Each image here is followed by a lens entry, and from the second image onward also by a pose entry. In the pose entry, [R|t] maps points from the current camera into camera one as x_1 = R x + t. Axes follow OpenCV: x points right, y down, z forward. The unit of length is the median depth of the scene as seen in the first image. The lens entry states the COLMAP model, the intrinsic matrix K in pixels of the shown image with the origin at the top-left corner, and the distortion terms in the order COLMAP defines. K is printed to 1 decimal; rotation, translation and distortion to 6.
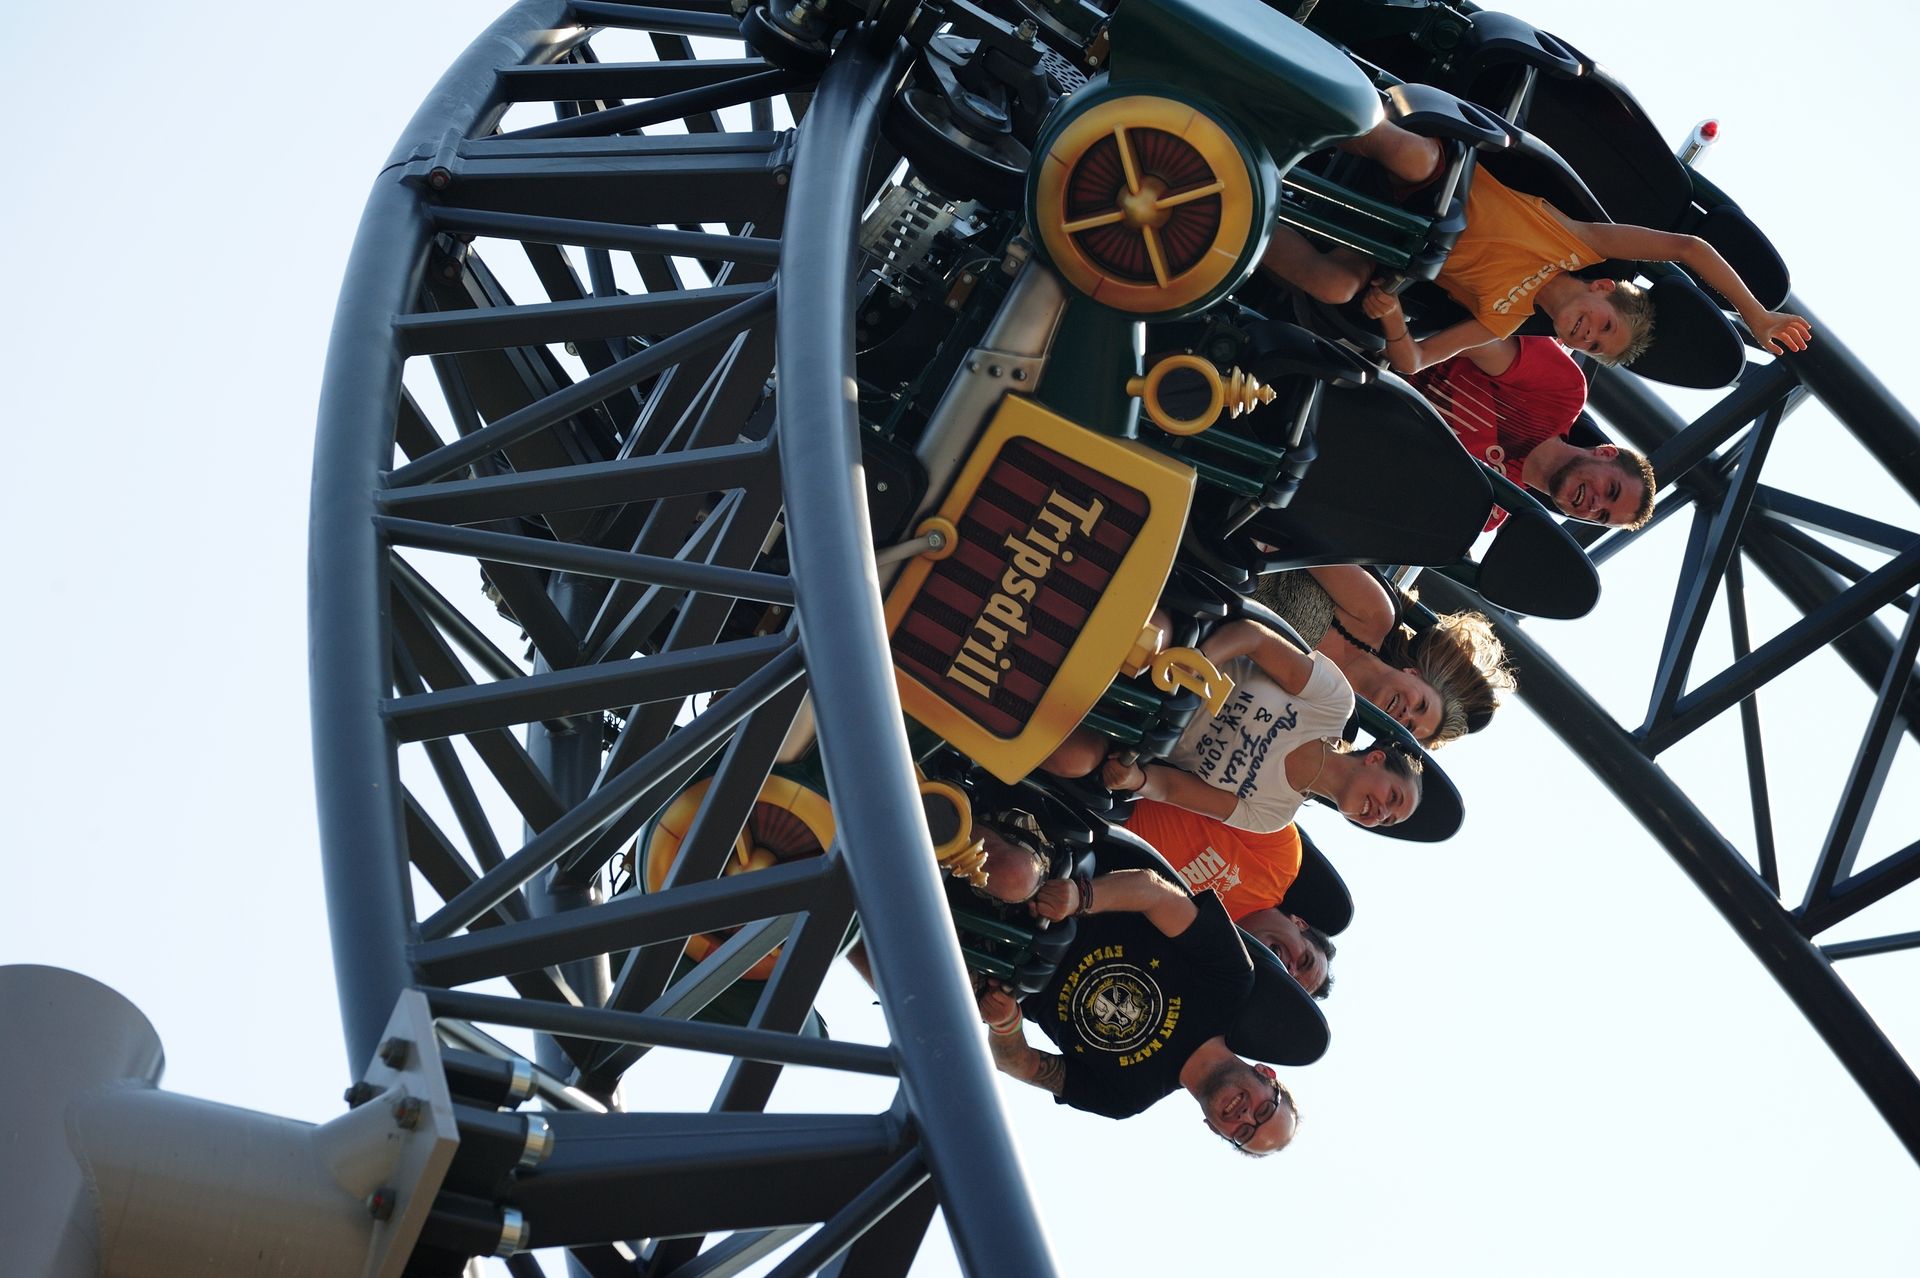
lens RADIAL K [[11076.6, 0, 959.8], [0, 11076.6, 639.6], [0, 0, 1]] dist [-0.057615, 0.000000]
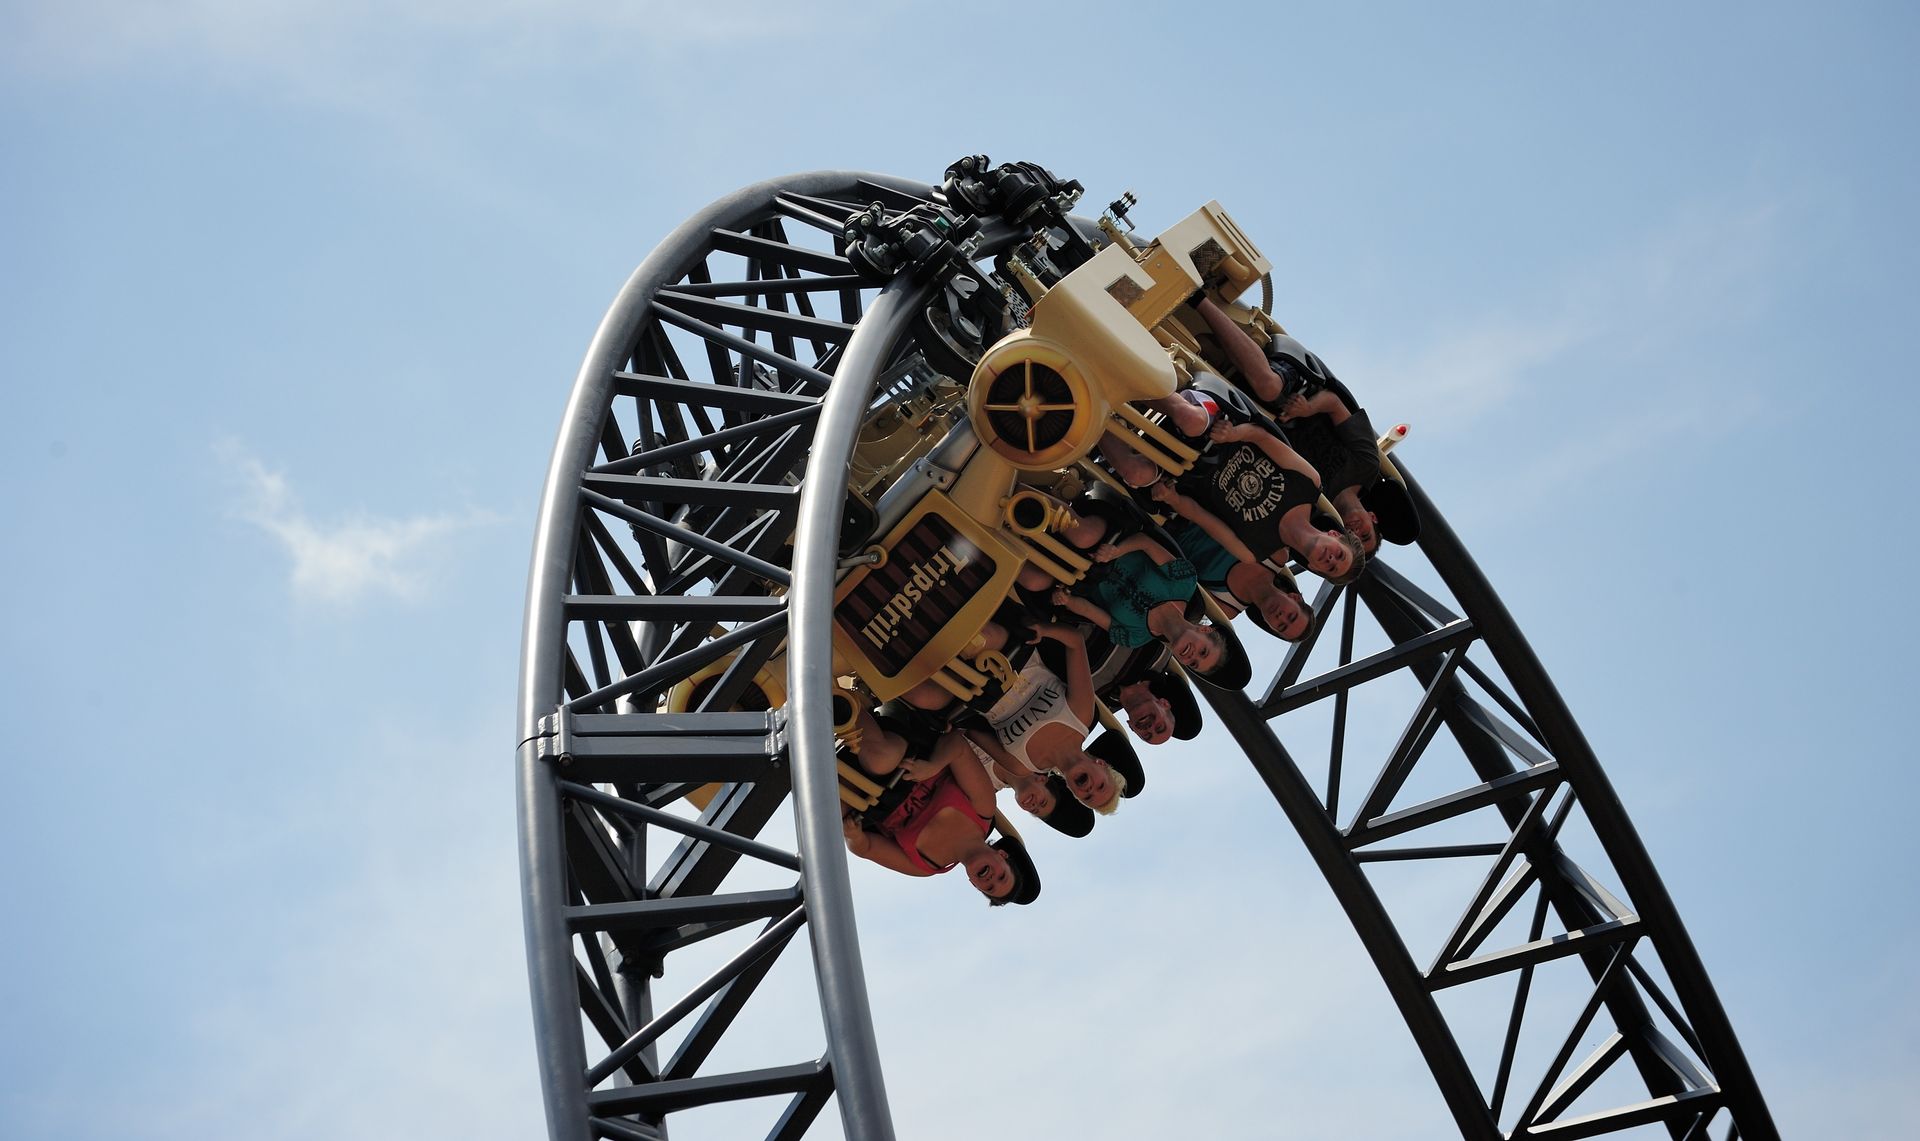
lens RADIAL K [[11008.4, 0, 962.4], [0, 11008.4, 566.4], [0, 0, 1]] dist [3.928790, 0.000000]
pose [[0.971346, 0.236059, 0.027620, -0.036950], [-0.236594, 0.971442, 0.018004, -0.042802], [-0.022581, -0.024023, 0.999456, -0.775205]]
